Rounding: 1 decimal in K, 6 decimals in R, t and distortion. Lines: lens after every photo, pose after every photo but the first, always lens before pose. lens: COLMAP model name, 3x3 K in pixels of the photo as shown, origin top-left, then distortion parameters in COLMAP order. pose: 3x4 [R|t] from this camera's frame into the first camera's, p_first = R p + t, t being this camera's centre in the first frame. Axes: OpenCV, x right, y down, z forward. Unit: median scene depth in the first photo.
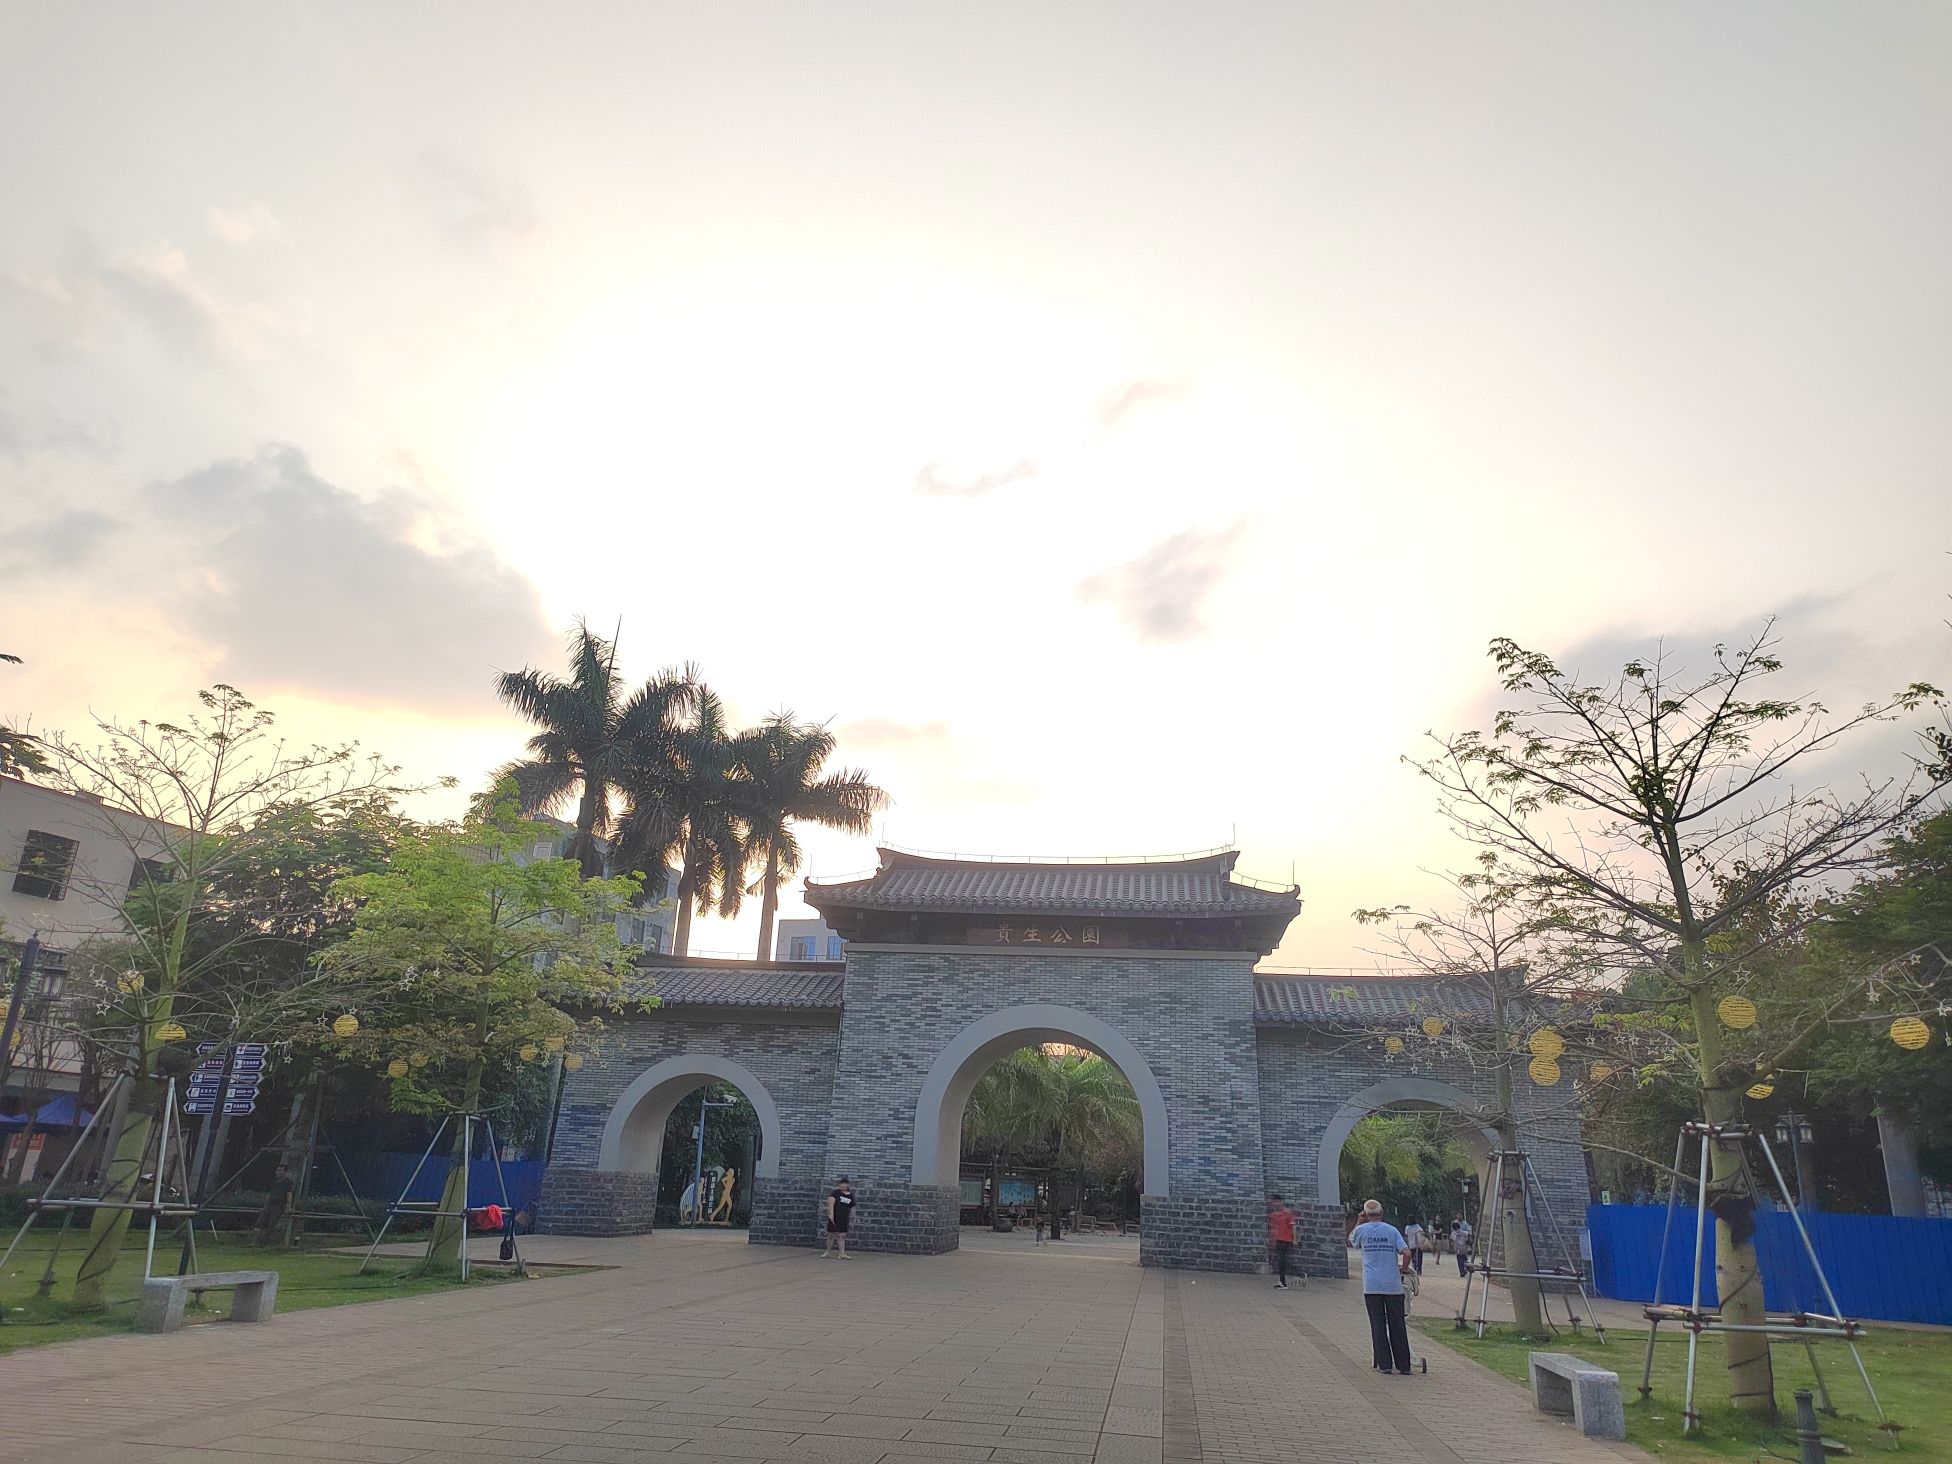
lens RADIAL K [[1313.2, 0, 980.0], [0, 1313.2, 740.7], [0, 0, 1]] dist [0.025492, -0.010518]
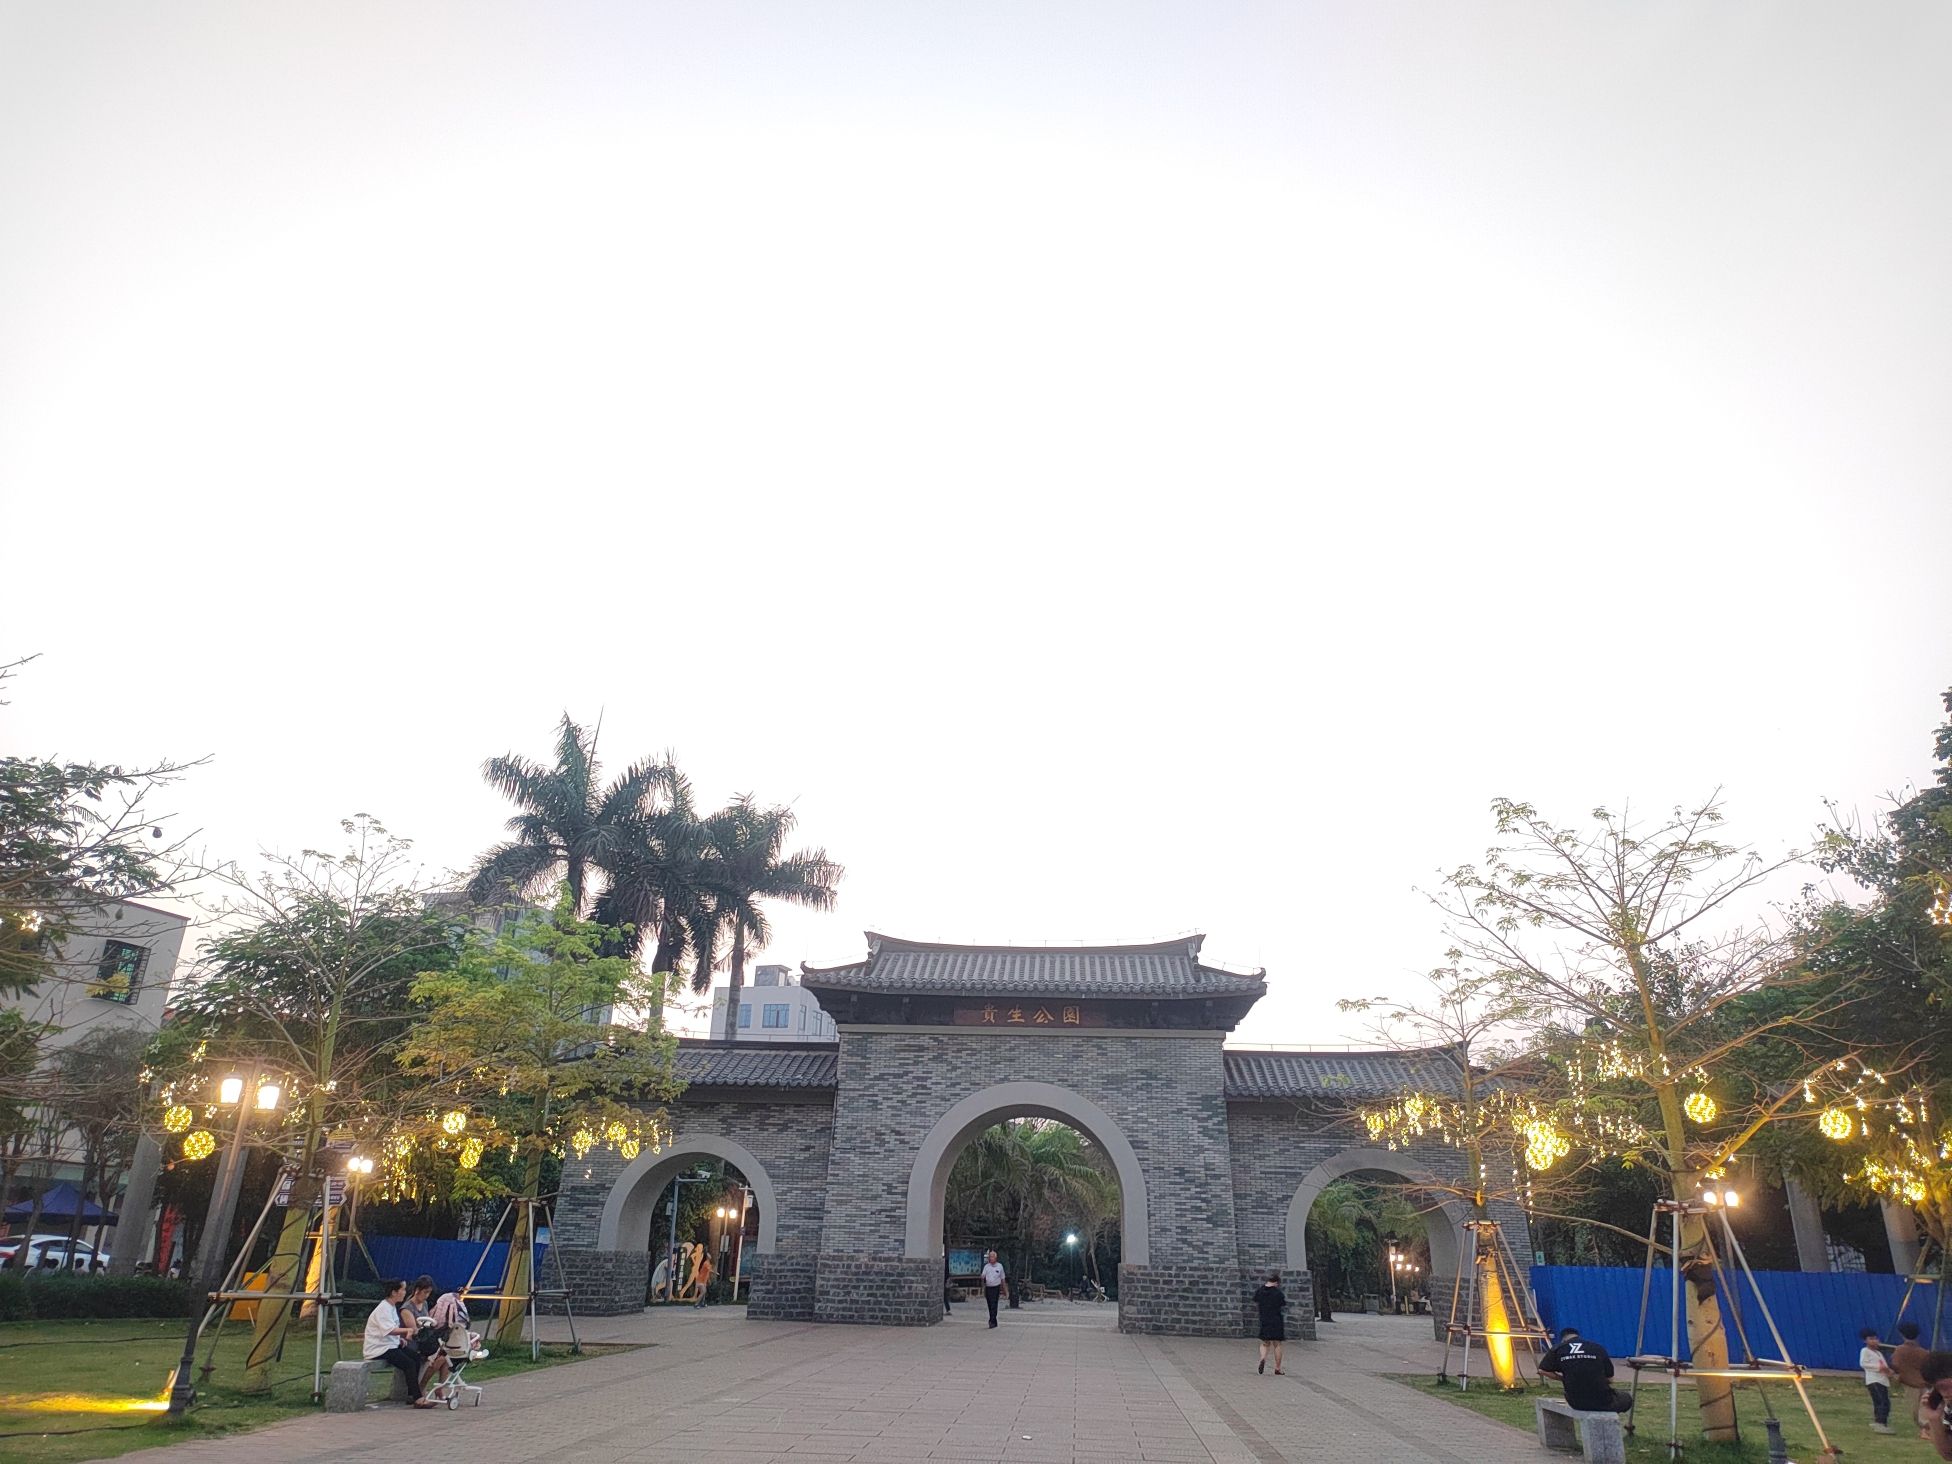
lens RADIAL K [[1313.2, 0, 974.0], [0, 1313.2, 724.1], [0, 0, 1]] dist [0.025492, -0.010518]
pose [[0.997787, 0.007129, 0.066116, -0.068884], [-0.003488, 0.998479, -0.055025, -0.030199], [-0.066407, 0.054672, 0.996294, -0.073921]]
